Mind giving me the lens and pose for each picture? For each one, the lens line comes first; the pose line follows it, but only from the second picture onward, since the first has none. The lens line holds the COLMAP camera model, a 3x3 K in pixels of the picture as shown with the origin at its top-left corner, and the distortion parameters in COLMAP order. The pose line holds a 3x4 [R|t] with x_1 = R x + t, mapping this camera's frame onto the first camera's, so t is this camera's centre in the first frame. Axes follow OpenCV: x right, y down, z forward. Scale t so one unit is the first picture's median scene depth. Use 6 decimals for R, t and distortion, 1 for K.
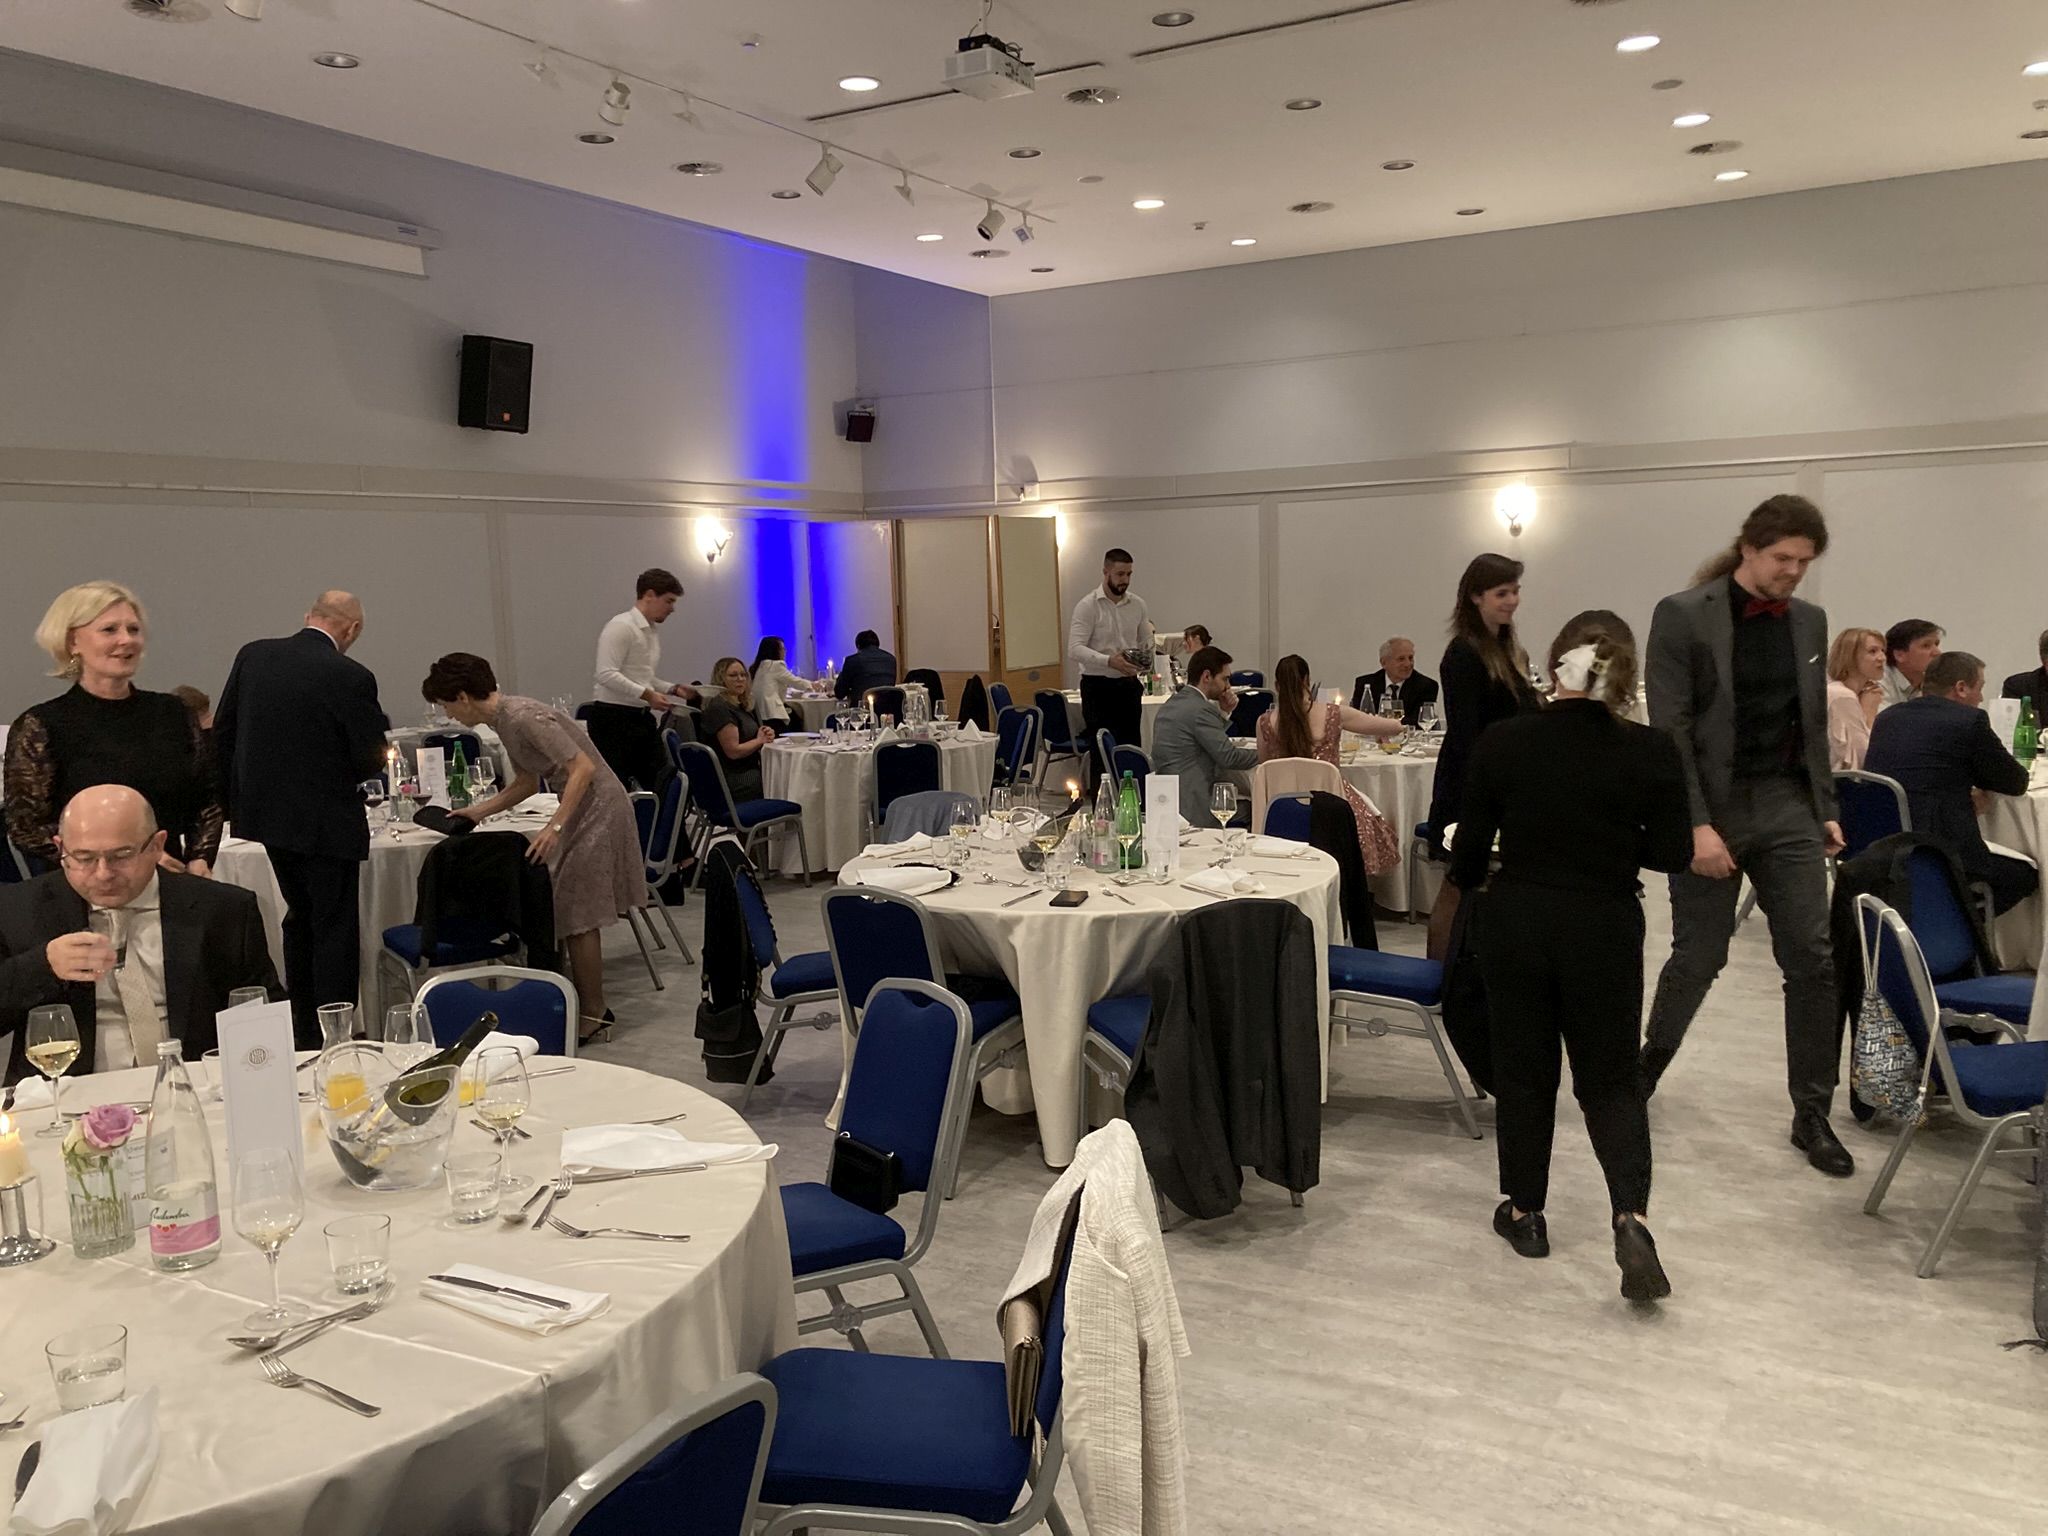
lens RADIAL K [[1681.2, 0, 1039.7], [0, 1681.2, 752.5], [0, 0, 1]] dist [0.029097, -0.027757]
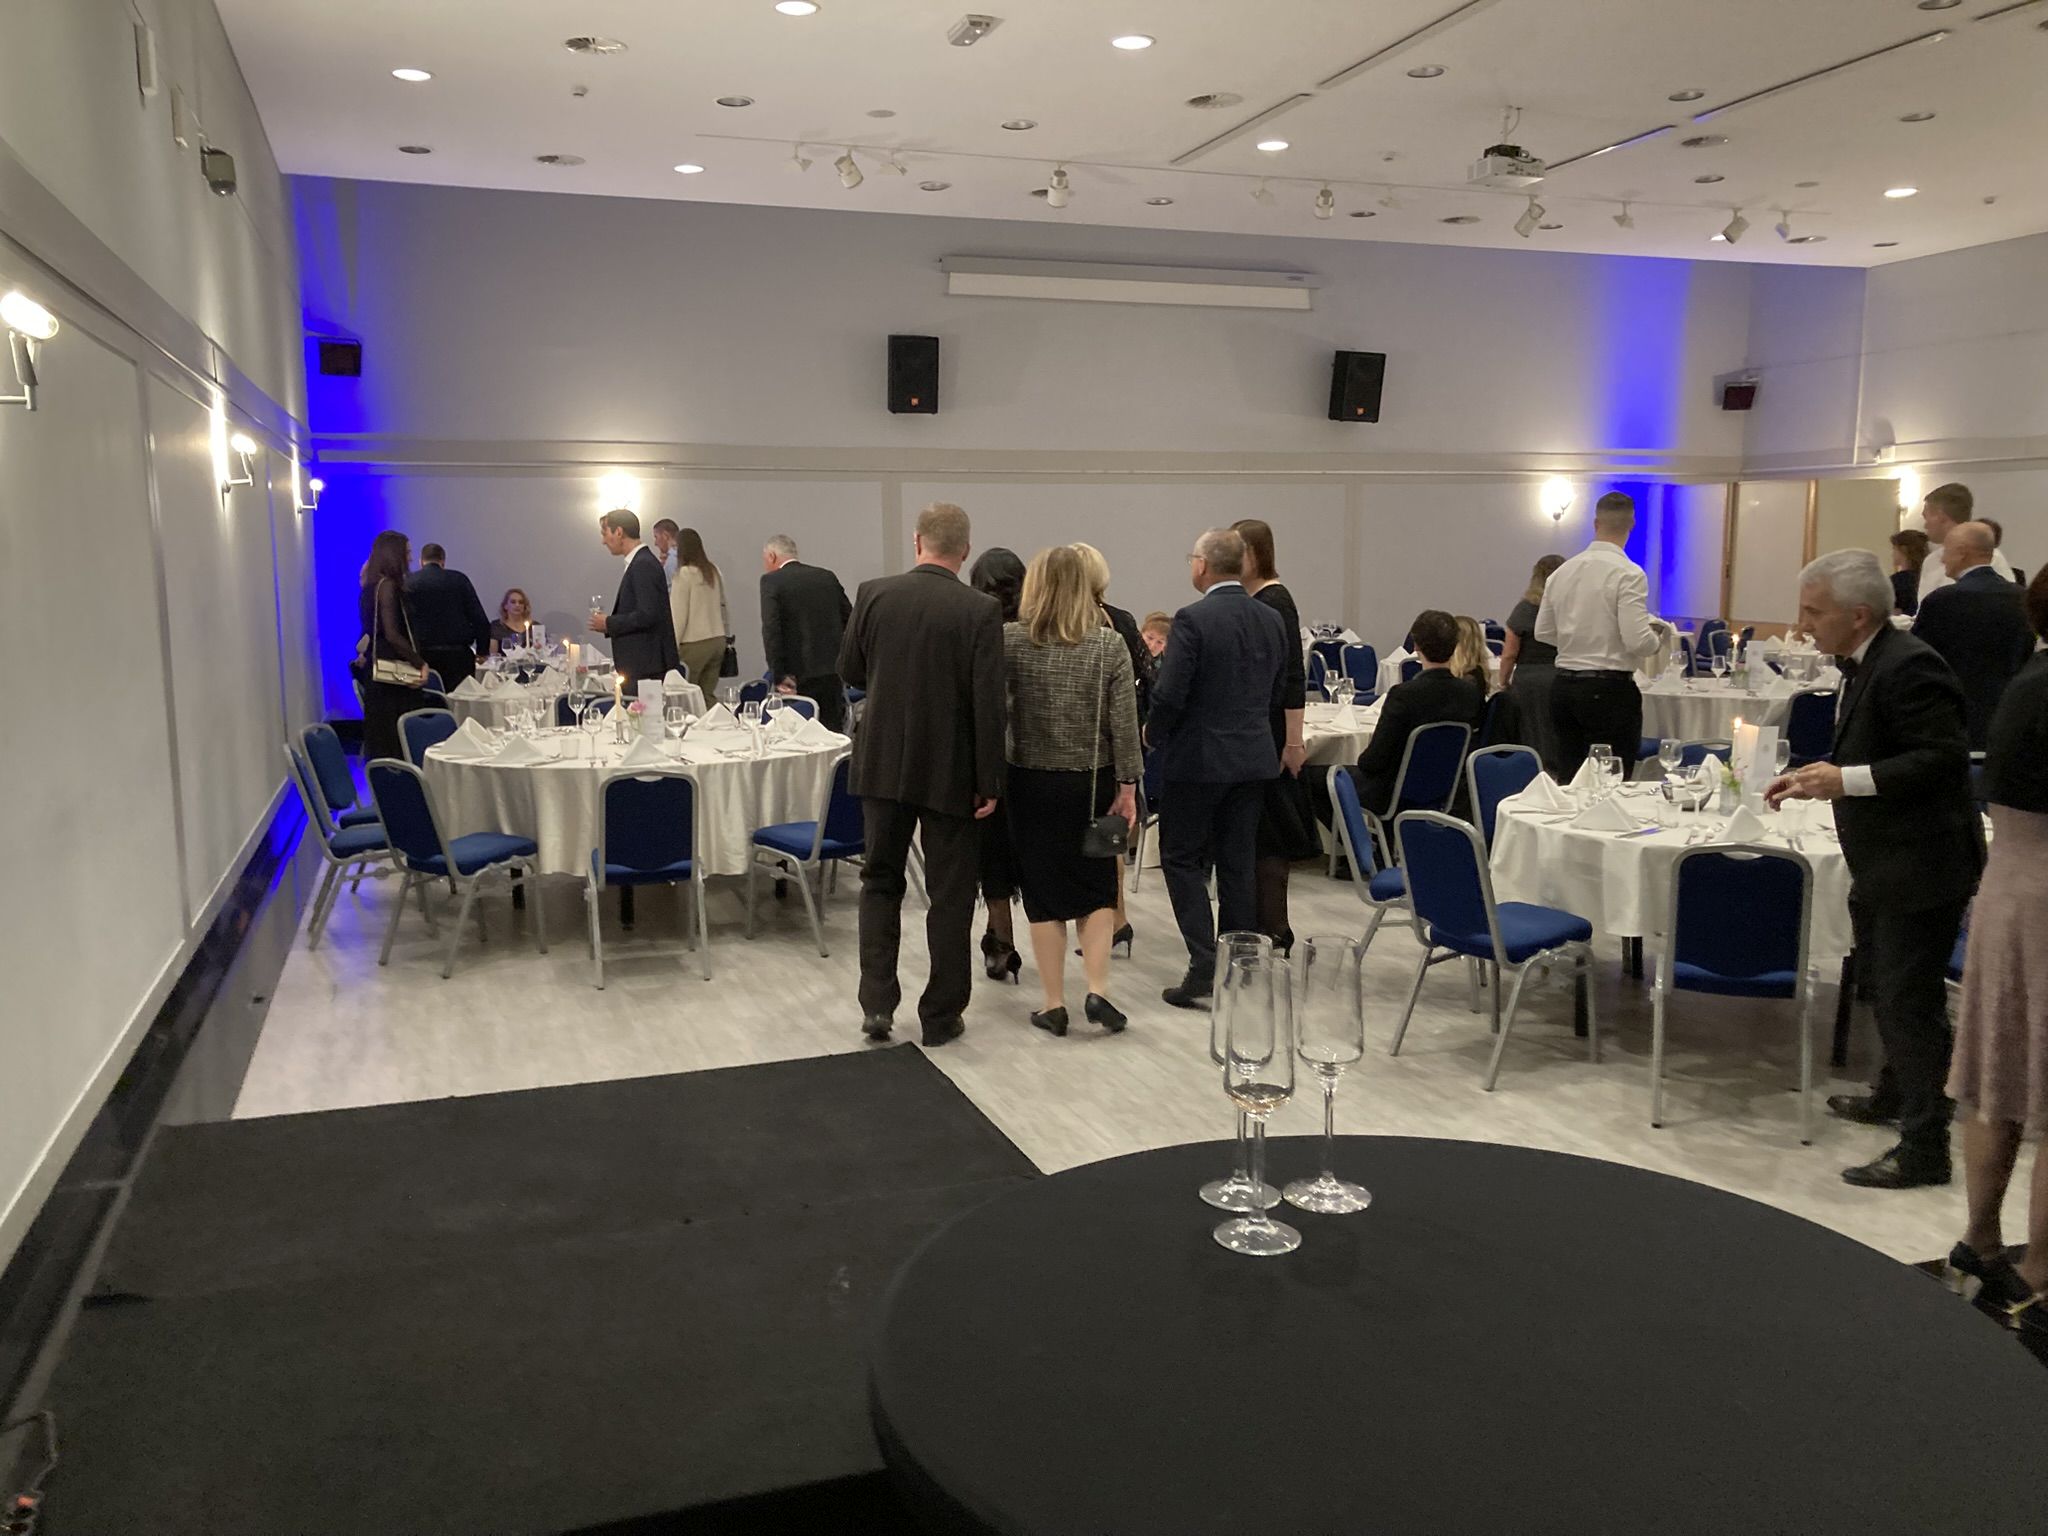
lens RADIAL K [[1681.2, 0, 1019.4], [0, 1681.2, 776.0], [0, 0, 1]] dist [0.029097, -0.027757]
pose [[0.747360, 0.113526, -0.654649, 0.352380], [-0.082309, 0.993524, 0.078327, 0.004906], [0.659301, -0.004655, 0.751864, -0.162691]]
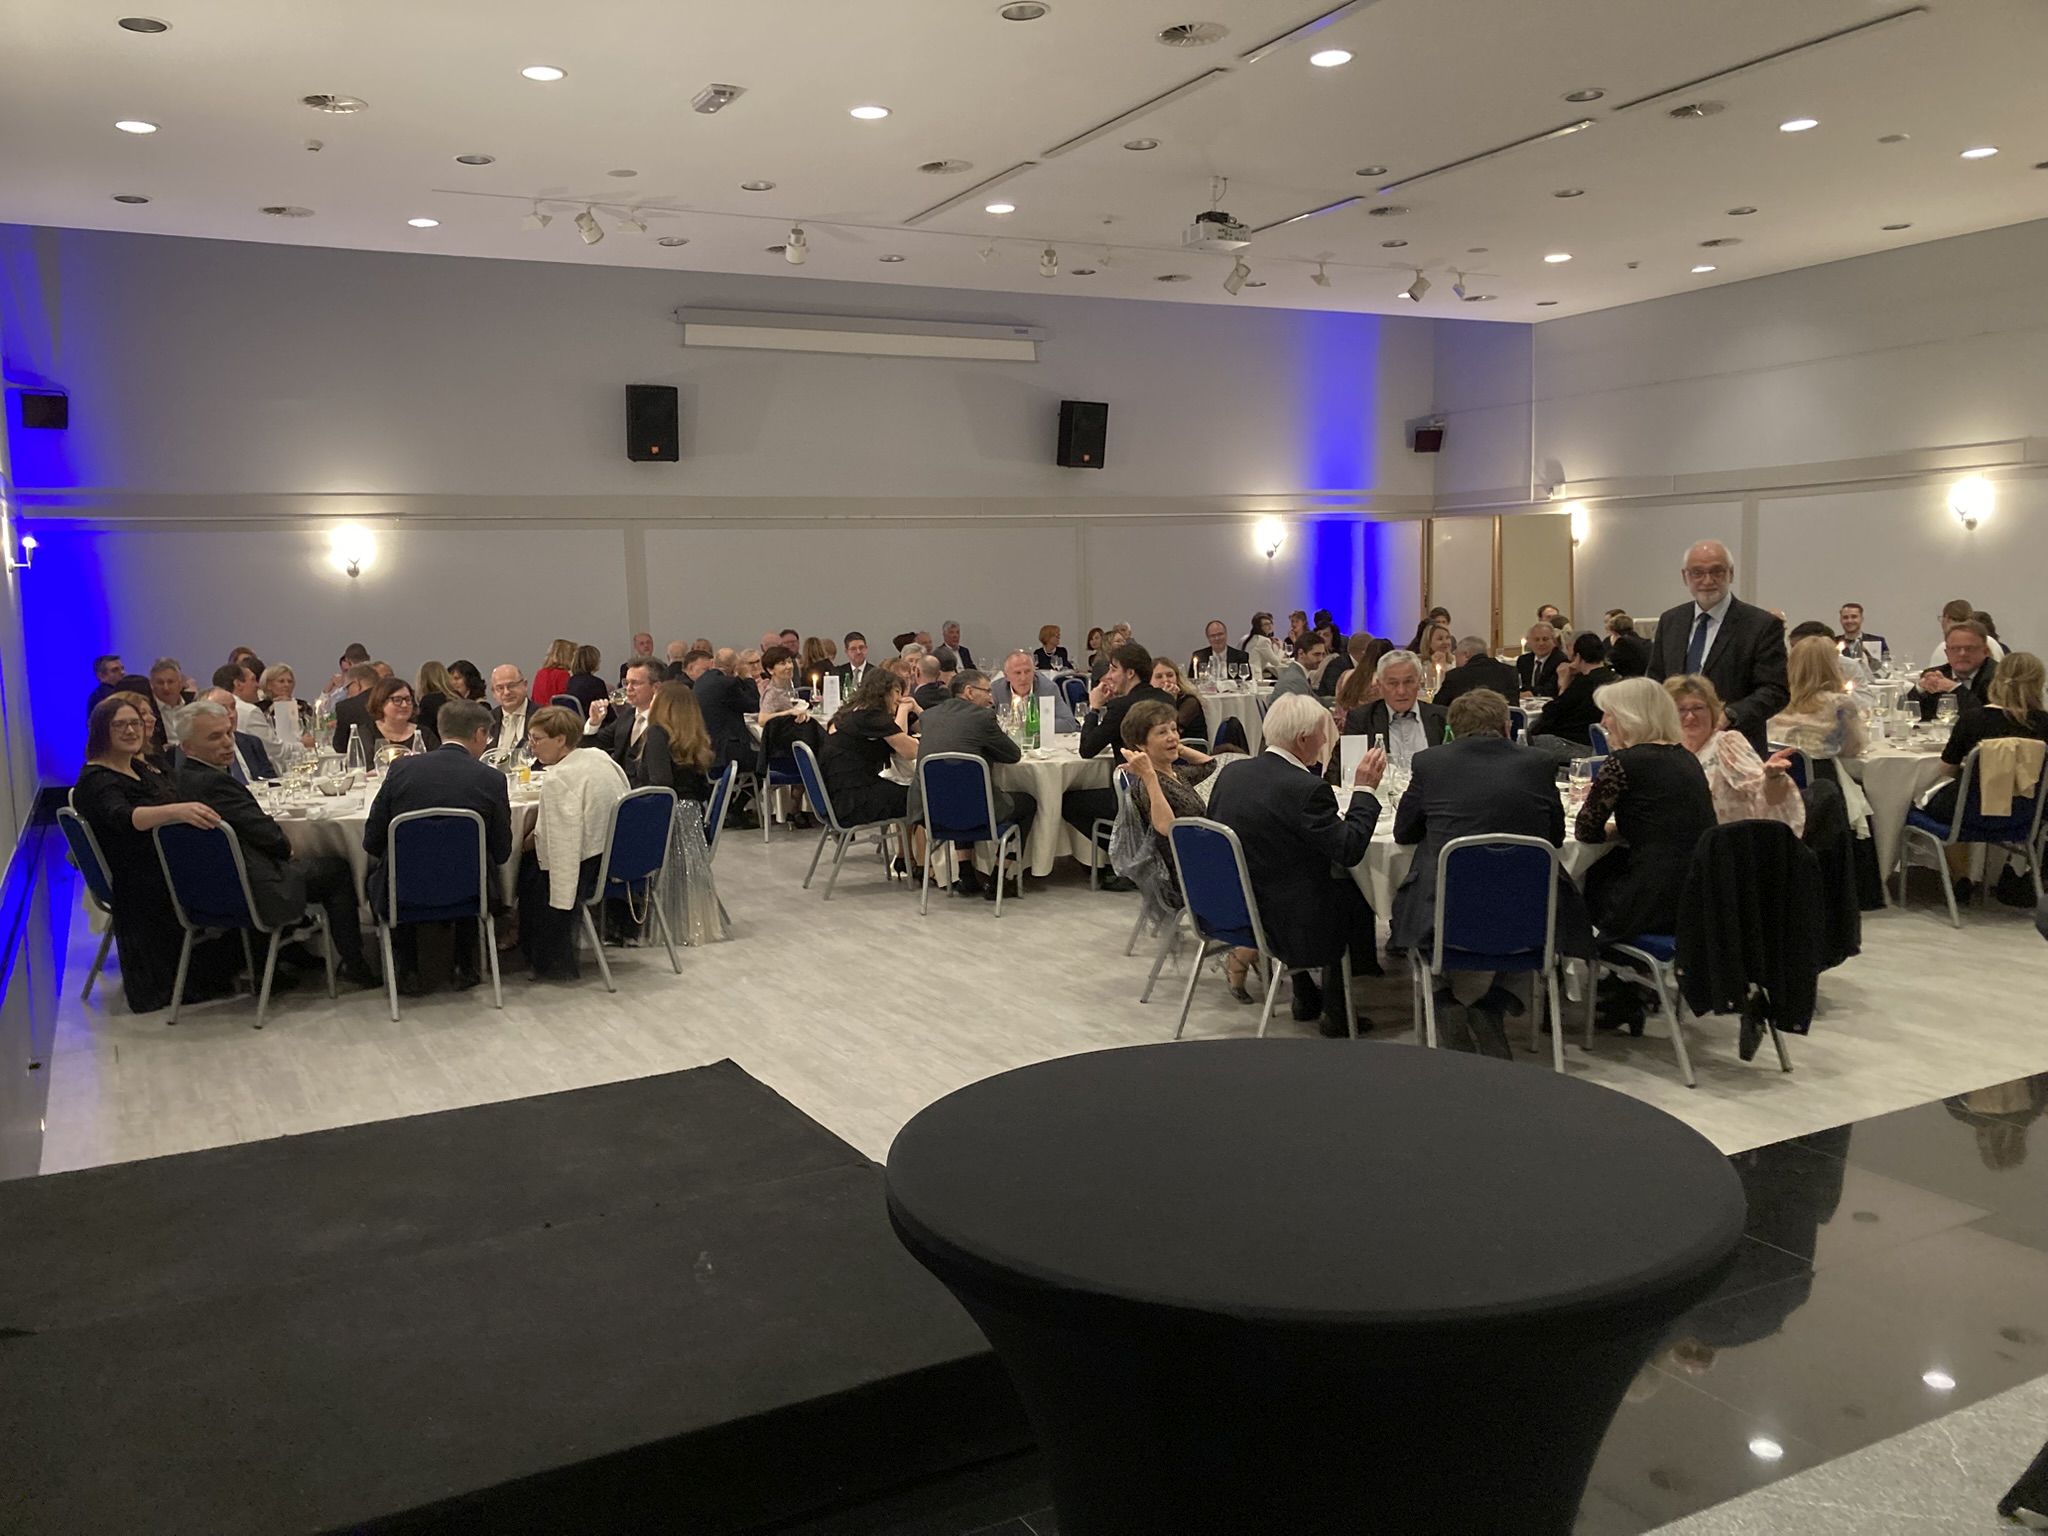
lens RADIAL K [[1681.2, 0, 1007.7], [0, 1681.2, 766.6], [0, 0, 1]] dist [0.029097, -0.027757]
pose [[0.841134, 0.064160, -0.537007, 0.358986], [-0.052021, 0.997932, 0.037748, 0.007666], [0.538319, -0.003815, 0.842733, -0.191839]]
